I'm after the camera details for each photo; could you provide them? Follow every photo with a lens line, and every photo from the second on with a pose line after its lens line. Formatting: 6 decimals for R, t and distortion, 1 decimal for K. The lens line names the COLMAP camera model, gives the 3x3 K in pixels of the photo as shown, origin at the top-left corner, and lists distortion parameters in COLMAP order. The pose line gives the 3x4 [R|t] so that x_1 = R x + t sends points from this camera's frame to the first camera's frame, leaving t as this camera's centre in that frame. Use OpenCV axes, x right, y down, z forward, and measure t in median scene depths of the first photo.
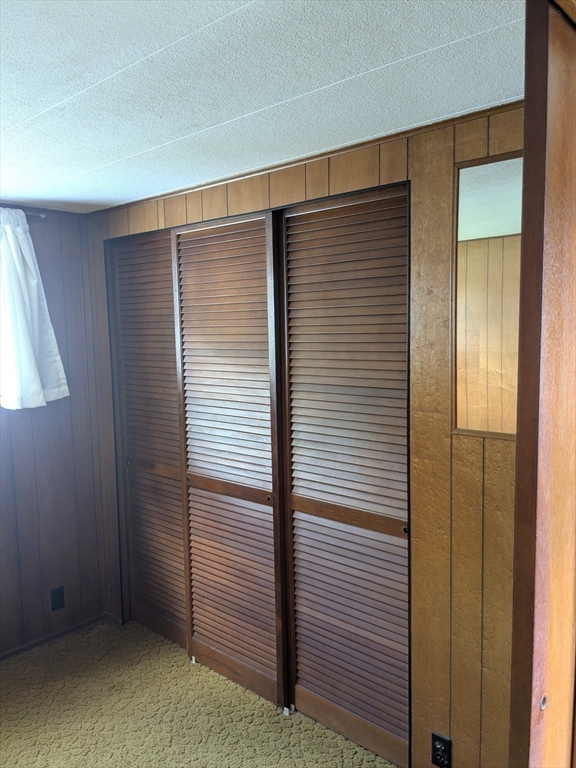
lens RADIAL K [[611.1, 0, 289.0], [0, 611.1, 384.8], [0, 0, 1]] dist [0.040348, -0.064027]
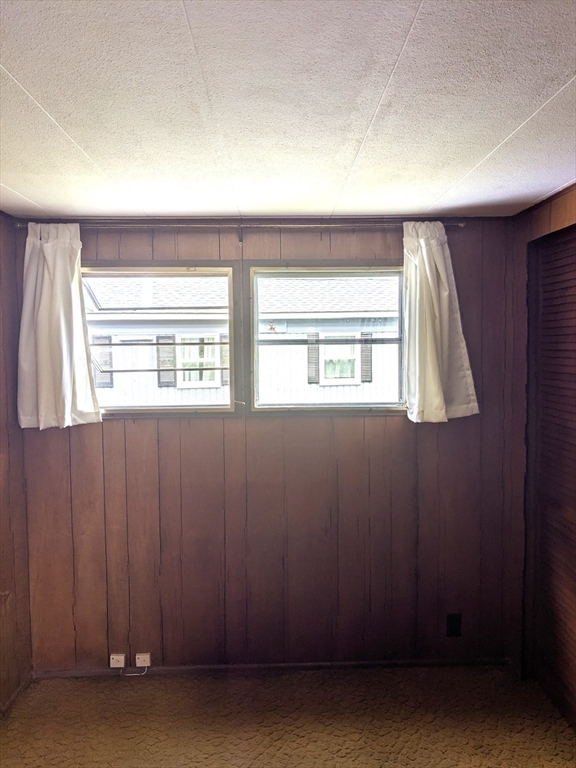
lens RADIAL K [[611.1, 0, 287.4], [0, 611.1, 384.8], [0, 0, 1]] dist [0.040348, -0.064027]
pose [[0.693404, 0.057254, -0.718270, 0.111517], [-0.070764, 0.997430, 0.011193, -0.016152], [0.717065, 0.043067, 0.695674, 0.144015]]
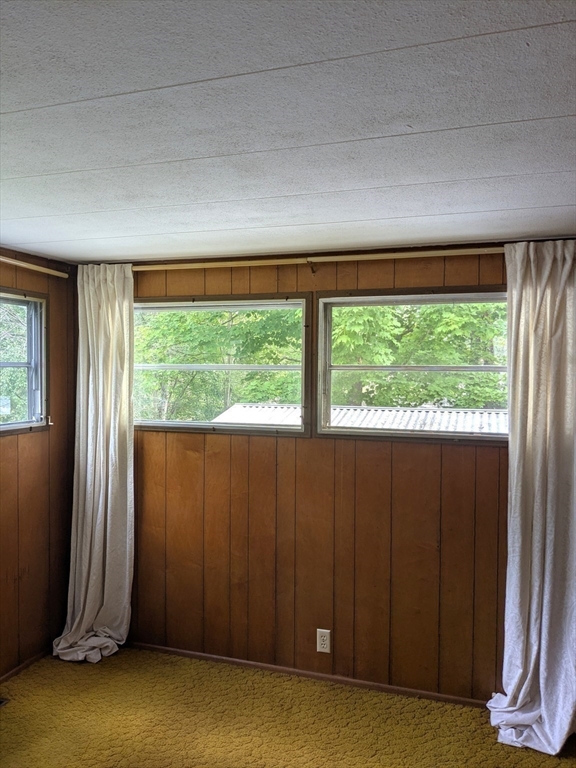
lens RADIAL K [[611.1, 0, 291.6], [0, 611.1, 381.3], [0, 0, 1]] dist [0.040348, -0.064027]
pose [[0.410140, 0.035969, -0.911313, 0.460203], [-0.103369, 0.994617, -0.007265, -0.049705], [0.906146, 0.097182, 0.411650, 0.469503]]
